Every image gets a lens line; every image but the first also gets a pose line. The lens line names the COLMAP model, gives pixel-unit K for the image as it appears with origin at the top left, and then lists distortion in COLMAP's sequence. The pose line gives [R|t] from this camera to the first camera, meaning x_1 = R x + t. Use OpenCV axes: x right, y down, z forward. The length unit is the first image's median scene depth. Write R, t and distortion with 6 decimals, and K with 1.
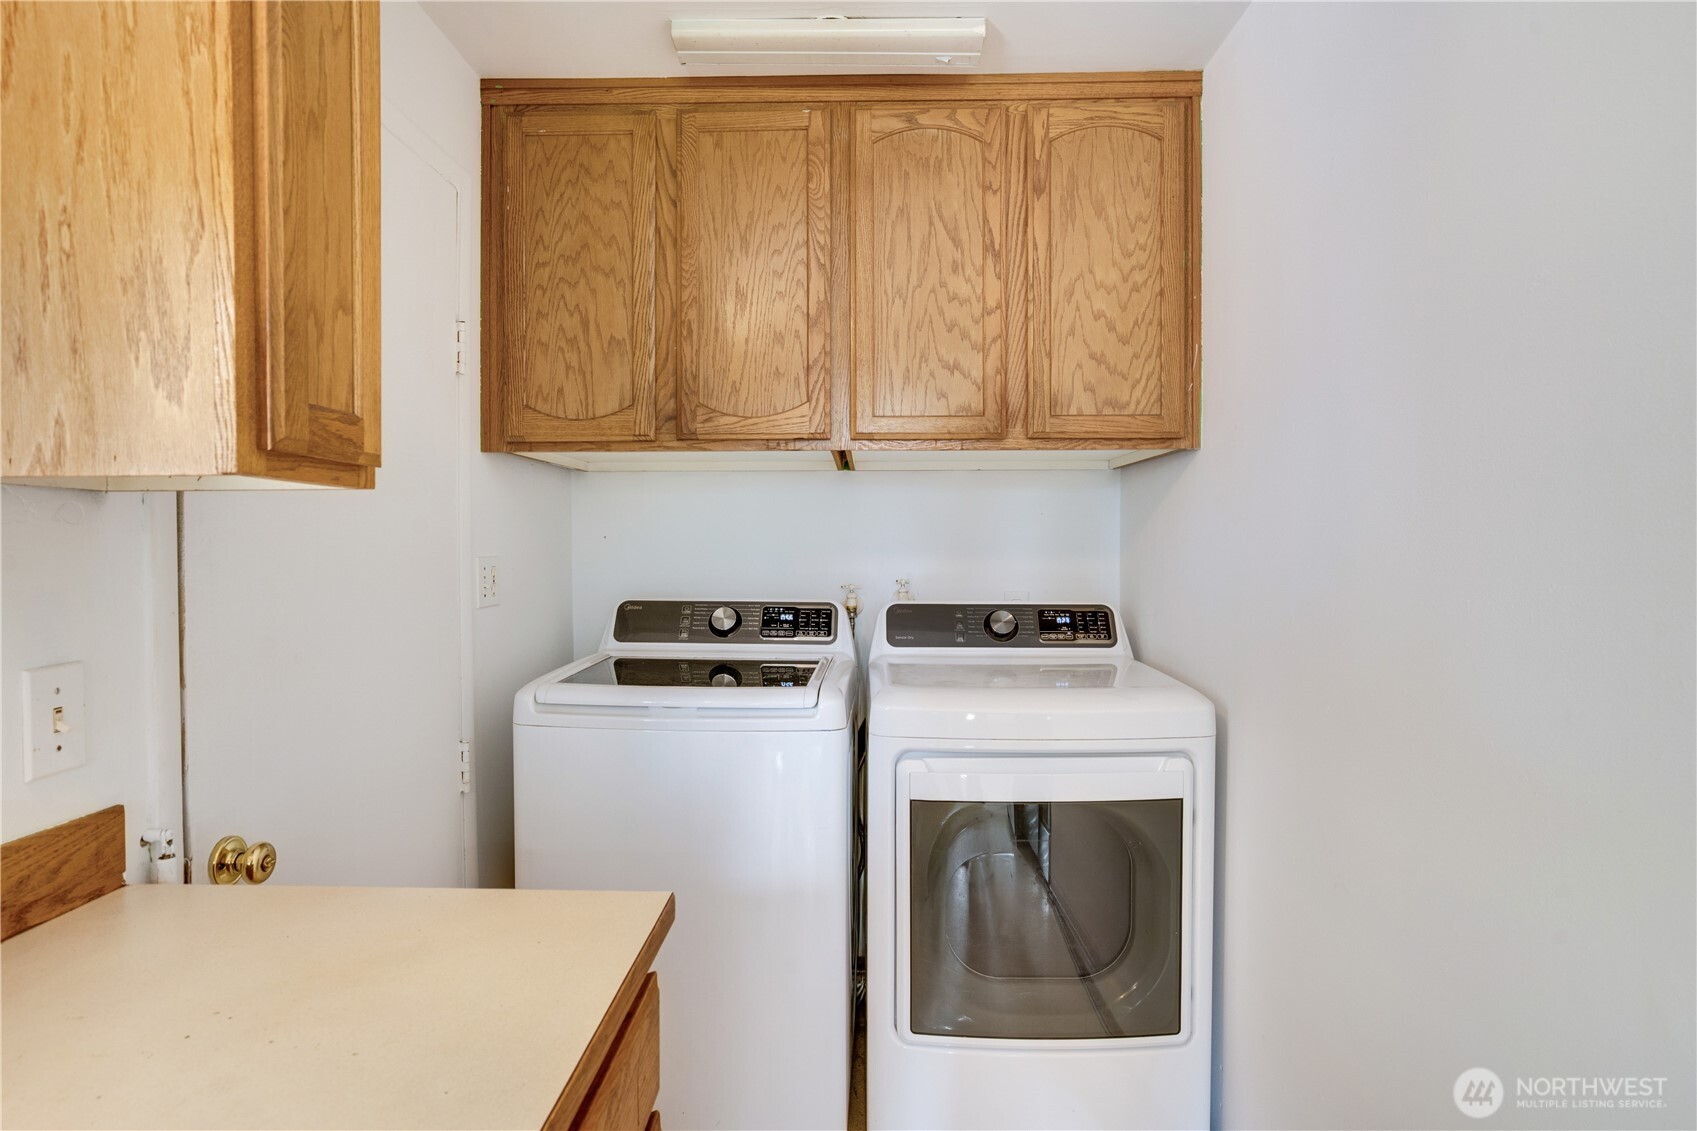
lens RADIAL K [[904.8, 0, 843.4], [0, 904.8, 561.7], [0, 0, 1]] dist [-0.023569, 0.009886]
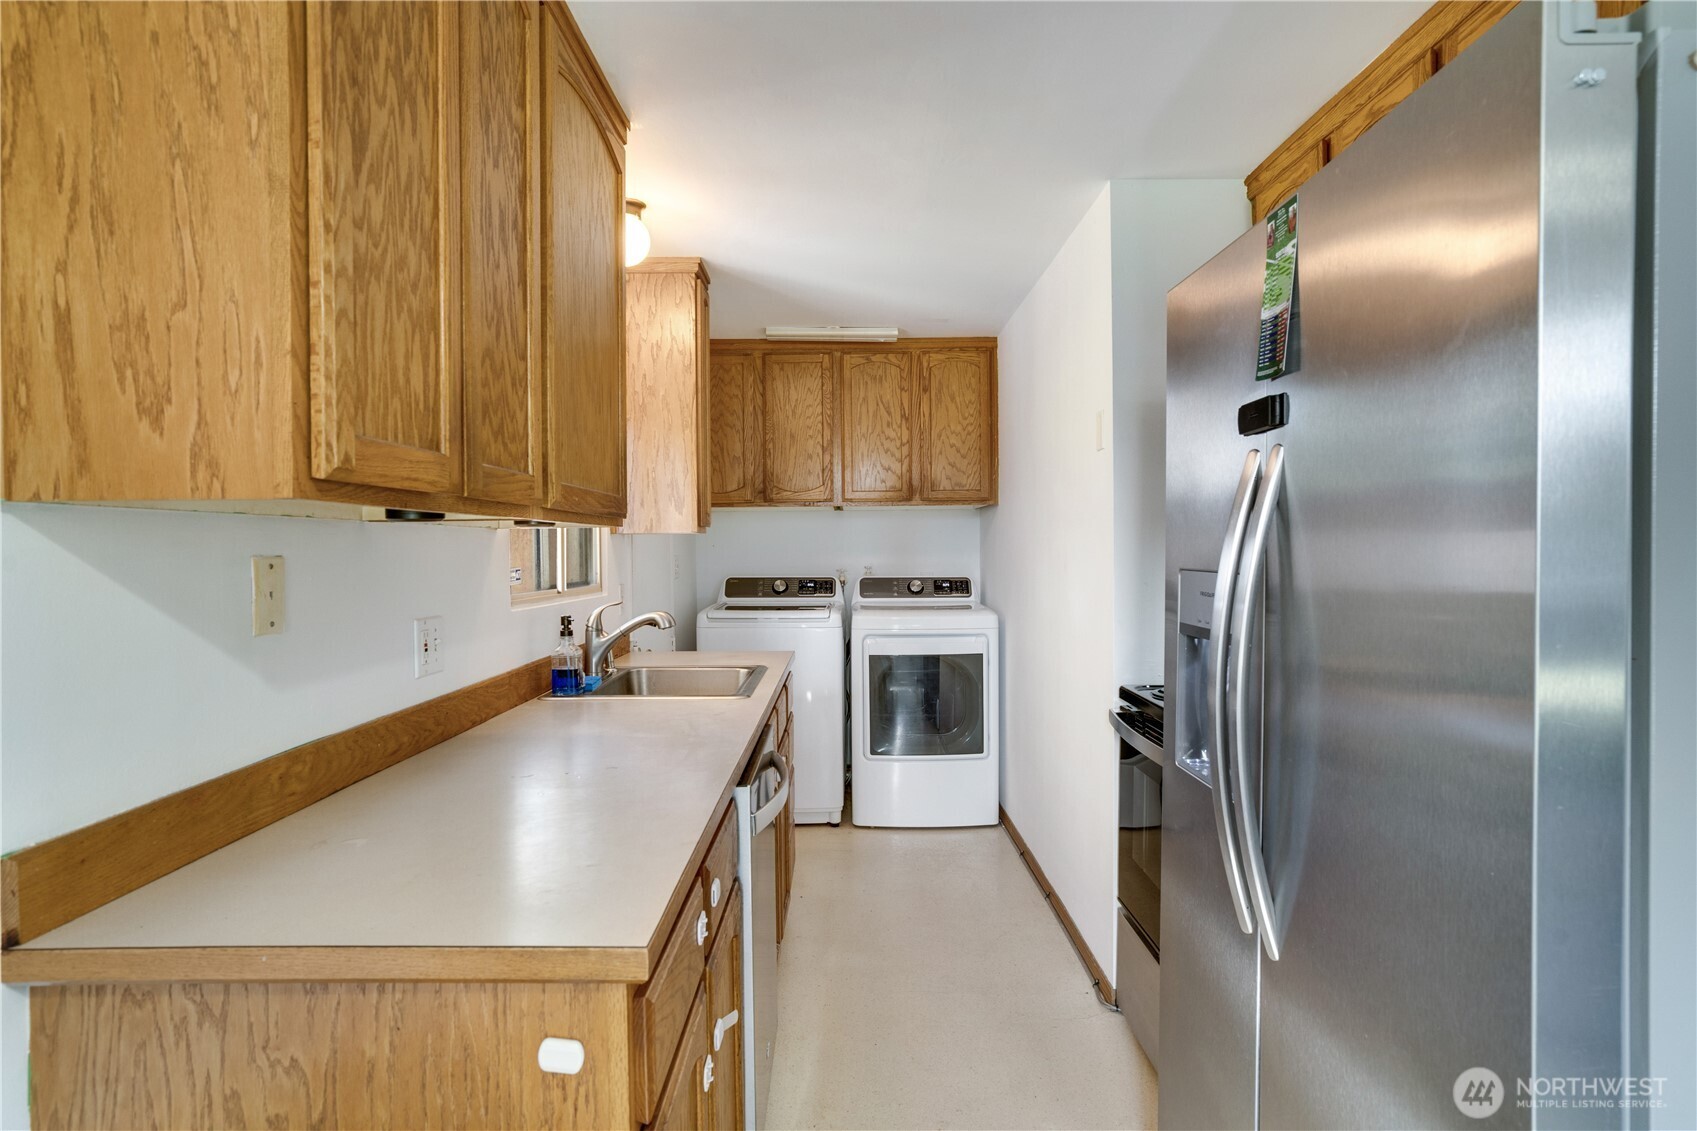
lens RADIAL K [[904.8, 0, 849.8], [0, 904.8, 561.4], [0, 0, 1]] dist [-0.023569, 0.009886]
pose [[0.999635, -0.007800, 0.025850, -0.032426], [0.007952, 0.999952, -0.005754, 0.025442], [-0.025804, 0.005957, 0.999649, -1.232599]]
